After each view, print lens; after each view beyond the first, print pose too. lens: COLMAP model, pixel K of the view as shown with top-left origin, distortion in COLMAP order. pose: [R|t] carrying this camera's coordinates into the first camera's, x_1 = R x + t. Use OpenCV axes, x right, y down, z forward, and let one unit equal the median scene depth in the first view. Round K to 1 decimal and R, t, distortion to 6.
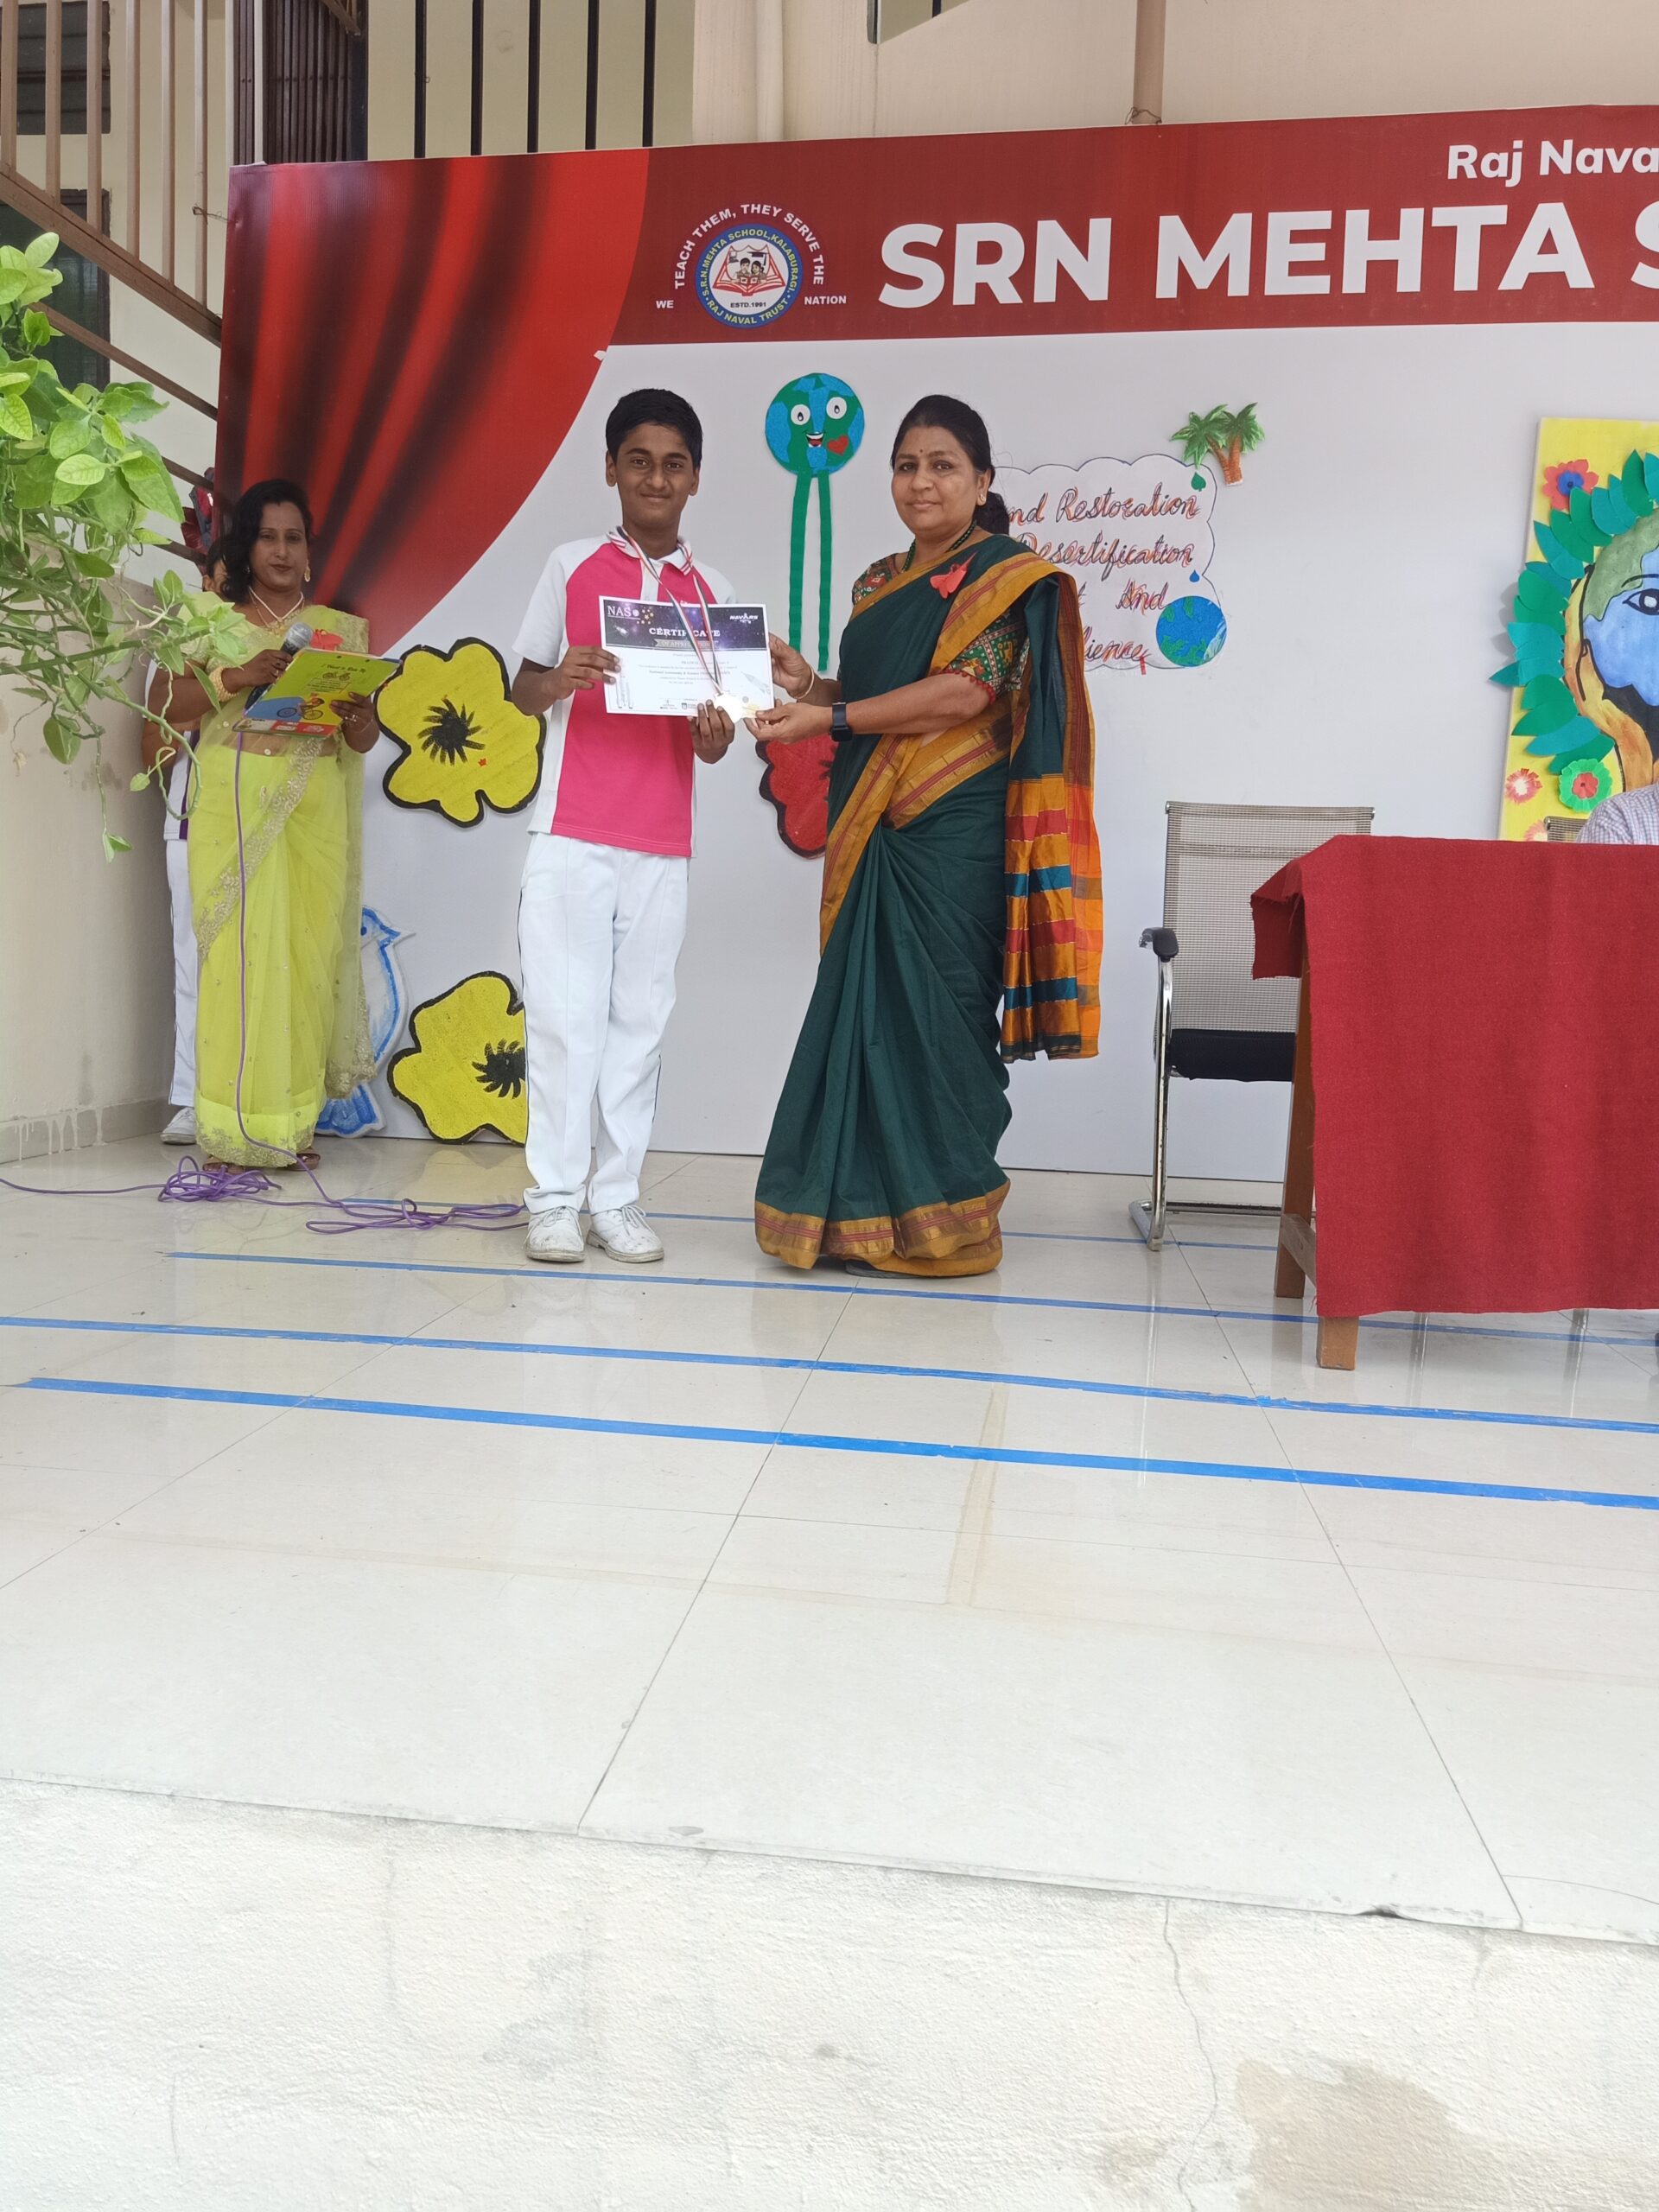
lens RADIAL K [[1636.3, 0, 831.4], [0, 1636.3, 1111.5], [0, 0, 1]] dist [0.114365, -0.180429]
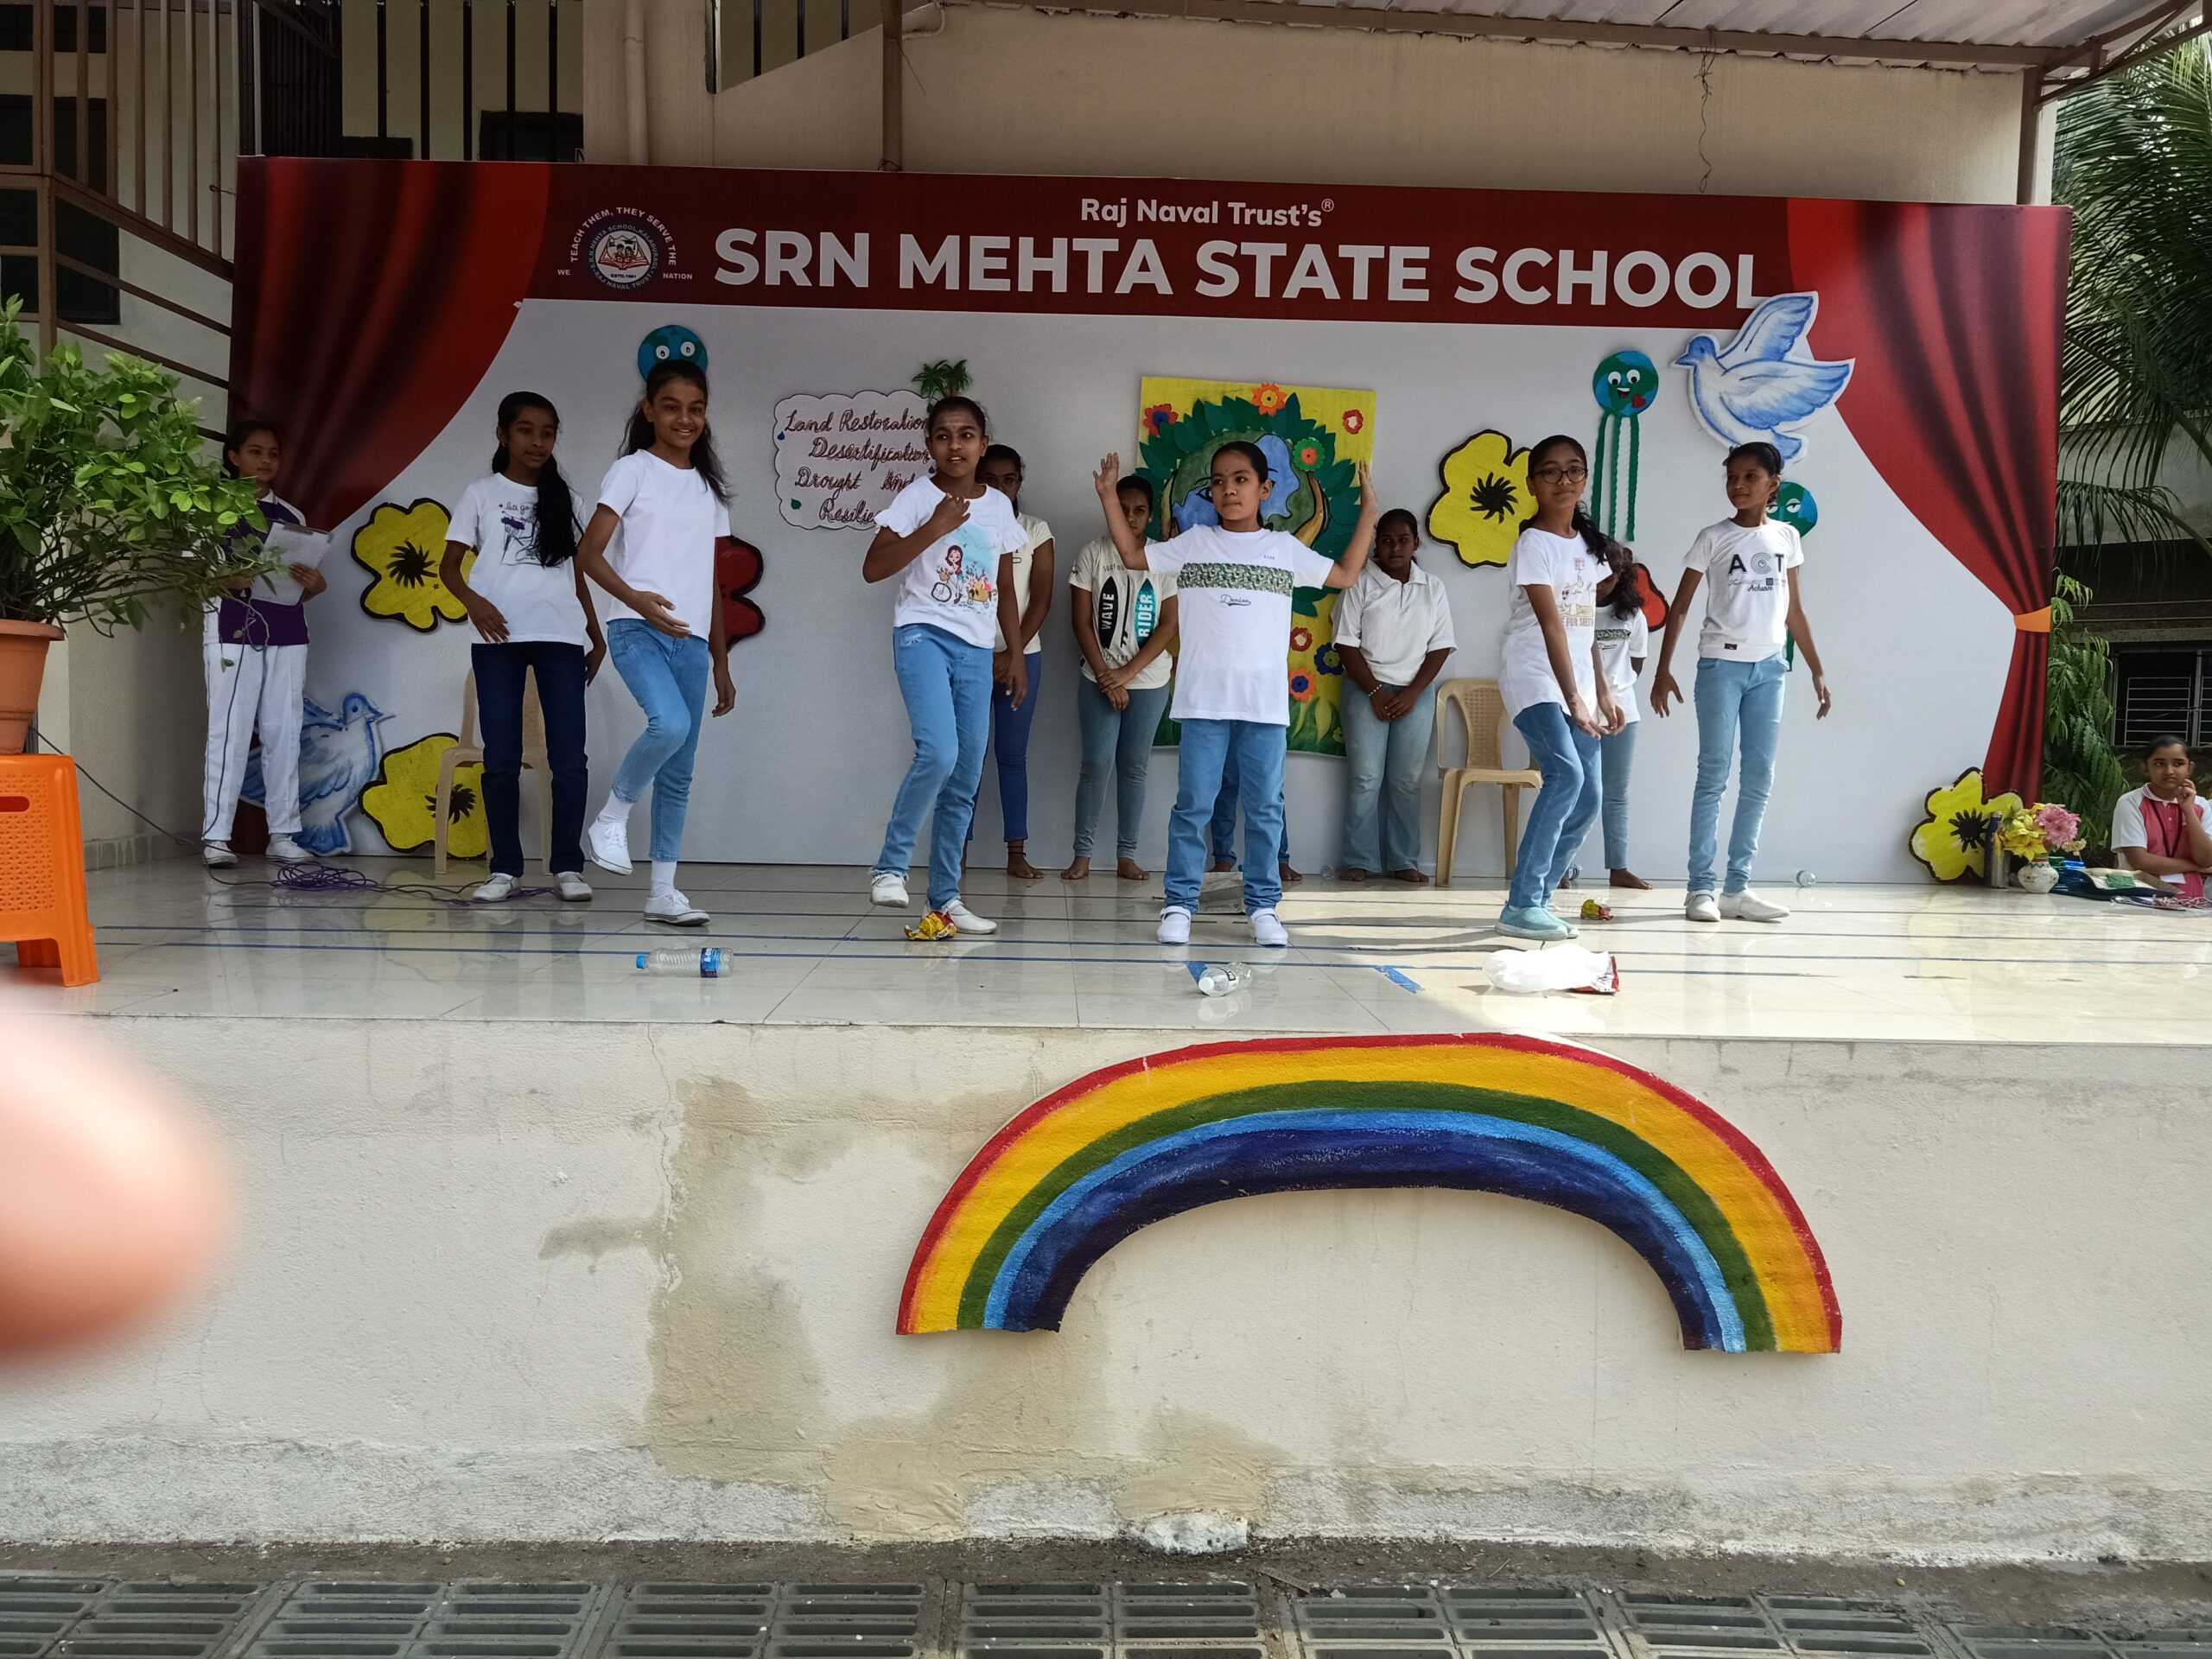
lens RADIAL K [[1620.9, 0, 1113.8], [0, 1620.9, 837.6], [0, 0, 1]] dist [0.095912, -0.136273]
pose [[0.986645, -0.023806, 0.161134, 0.136716], [0.028443, 0.999243, -0.026531, 0.058771], [-0.160381, 0.030760, 0.986576, -0.496045]]
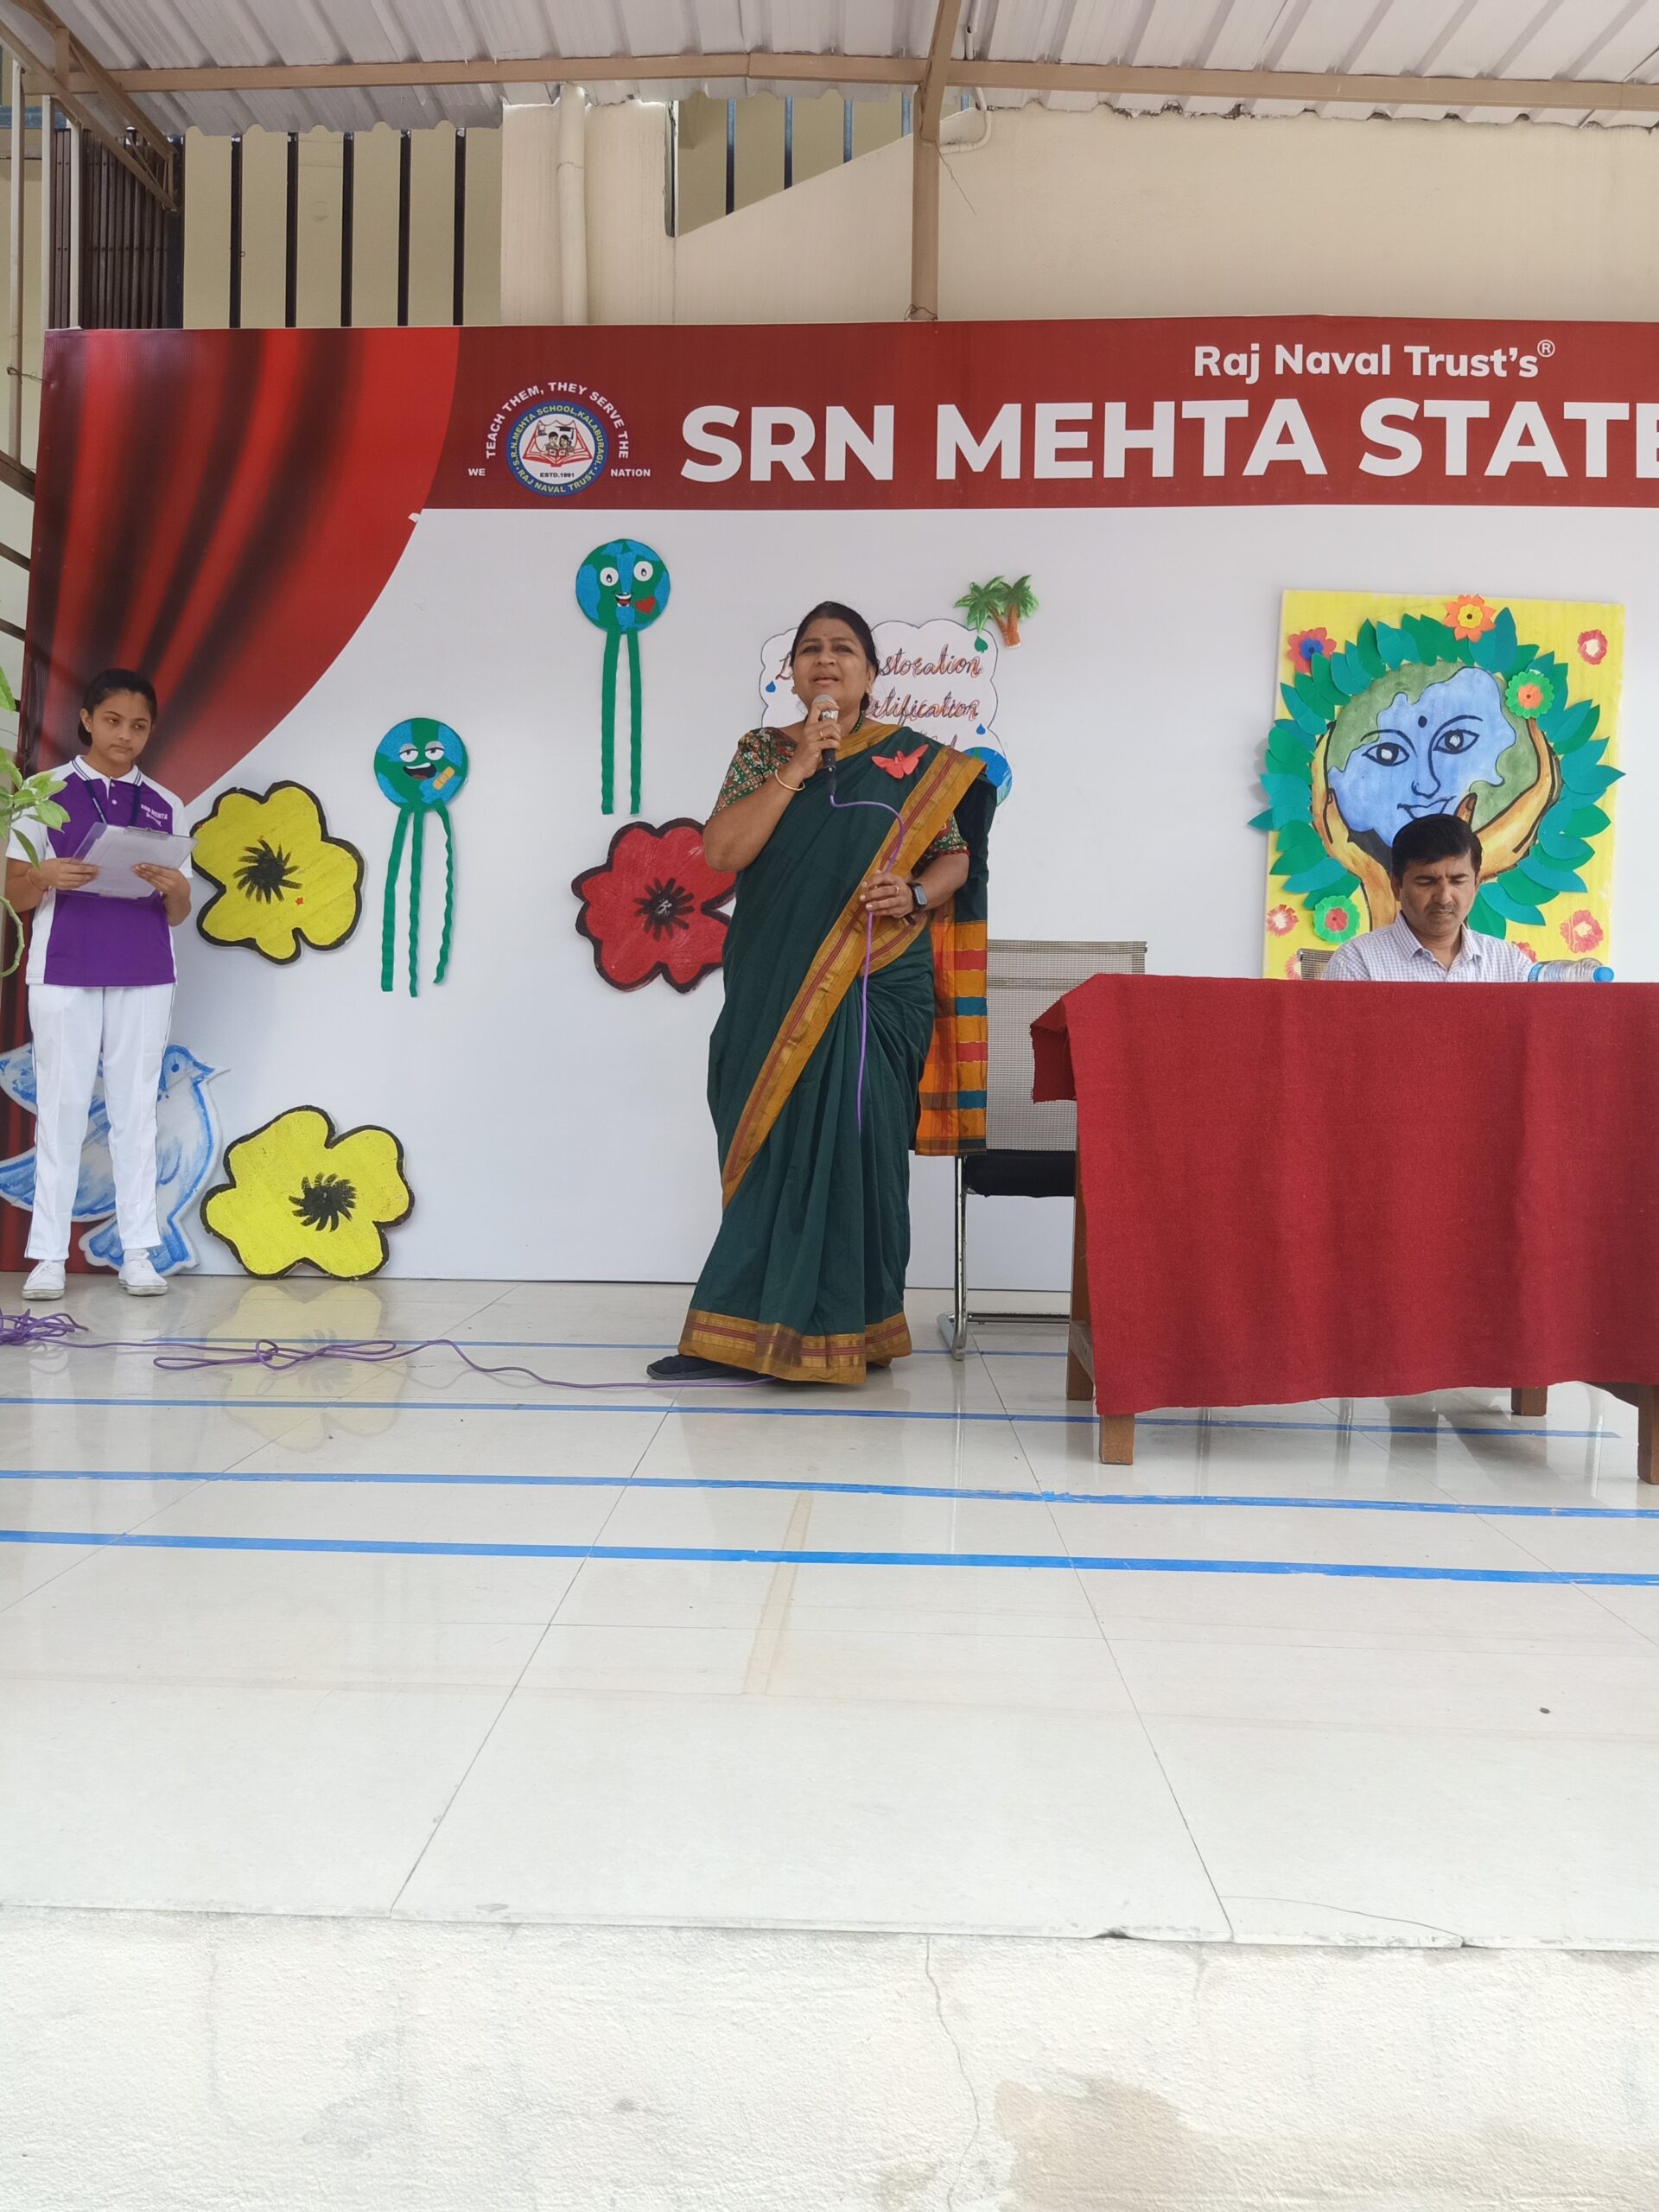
lens RADIAL K [[1640.6, 0, 829.5], [0, 1640.6, 1107.0], [0, 0, 1]] dist [0.107262, -0.162264]
pose [[0.994666, -0.018637, 0.101449, 0.007879], [0.026316, 0.996844, -0.074890, -0.000314], [-0.099734, 0.077160, 0.992018, -0.037158]]
